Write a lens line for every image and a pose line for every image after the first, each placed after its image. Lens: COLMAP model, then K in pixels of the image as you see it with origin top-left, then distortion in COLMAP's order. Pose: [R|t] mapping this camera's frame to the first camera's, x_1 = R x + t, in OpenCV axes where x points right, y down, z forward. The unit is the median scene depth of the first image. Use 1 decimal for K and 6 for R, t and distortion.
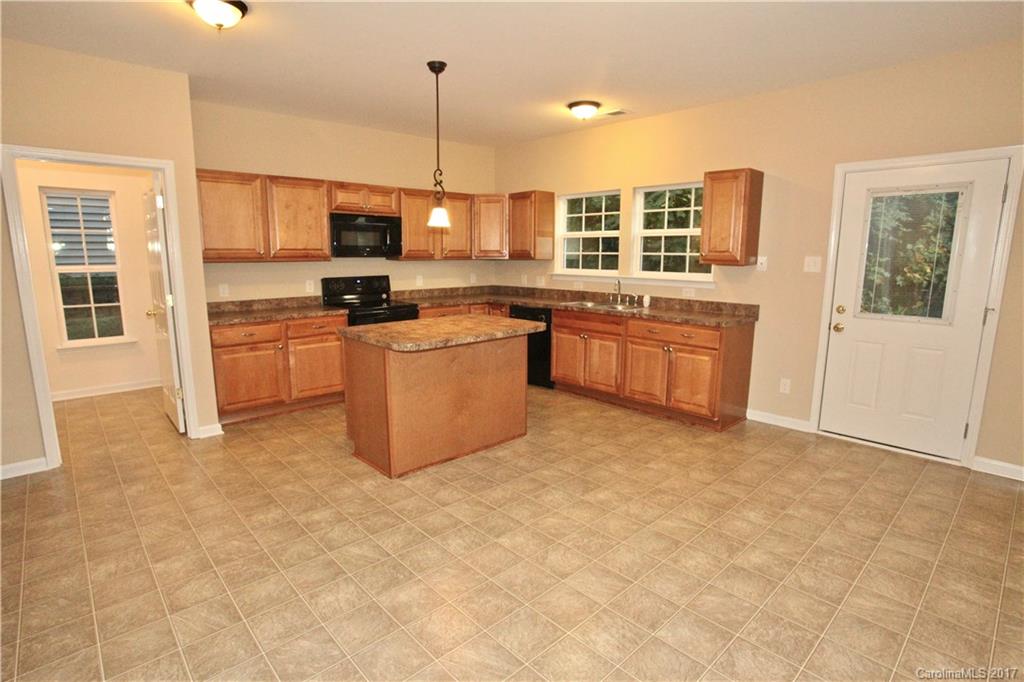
lens RADIAL K [[526.5, 0, 512.0], [0, 526.5, 341.0], [0, 0, 1]] dist [-0.088260, 0.039655]
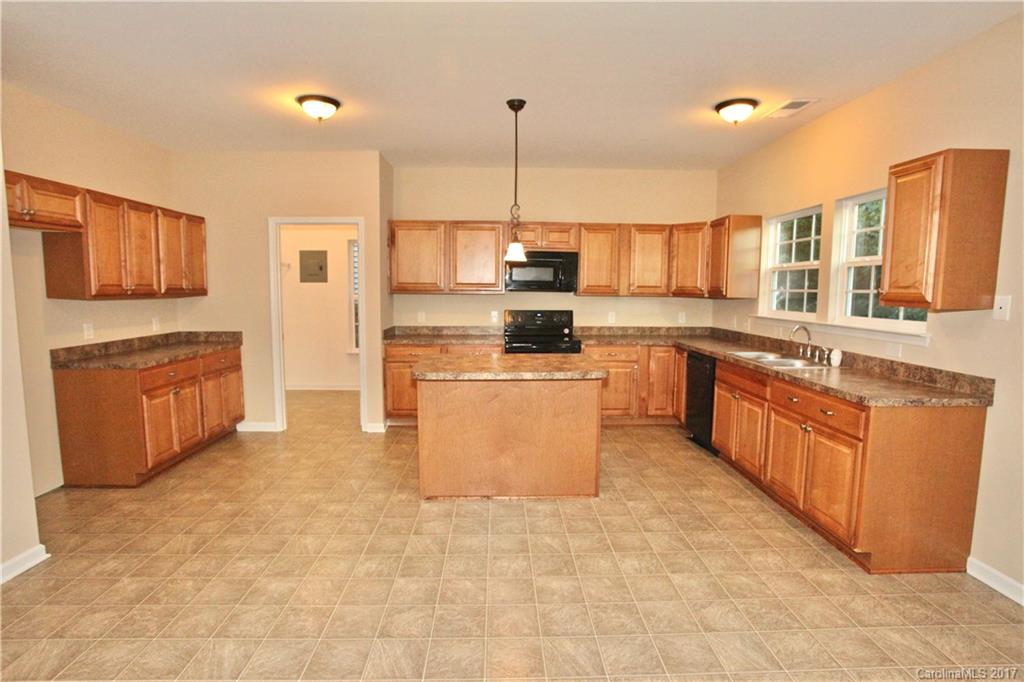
lens RADIAL K [[526.5, 0, 512.0], [0, 526.5, 341.0], [0, 0, 1]] dist [-0.088260, 0.039655]
pose [[0.744012, 0.068225, -0.664674, 0.419016], [-0.114215, 0.993118, -0.025910, -0.033633], [0.658332, 0.095193, 0.746684, 0.212248]]
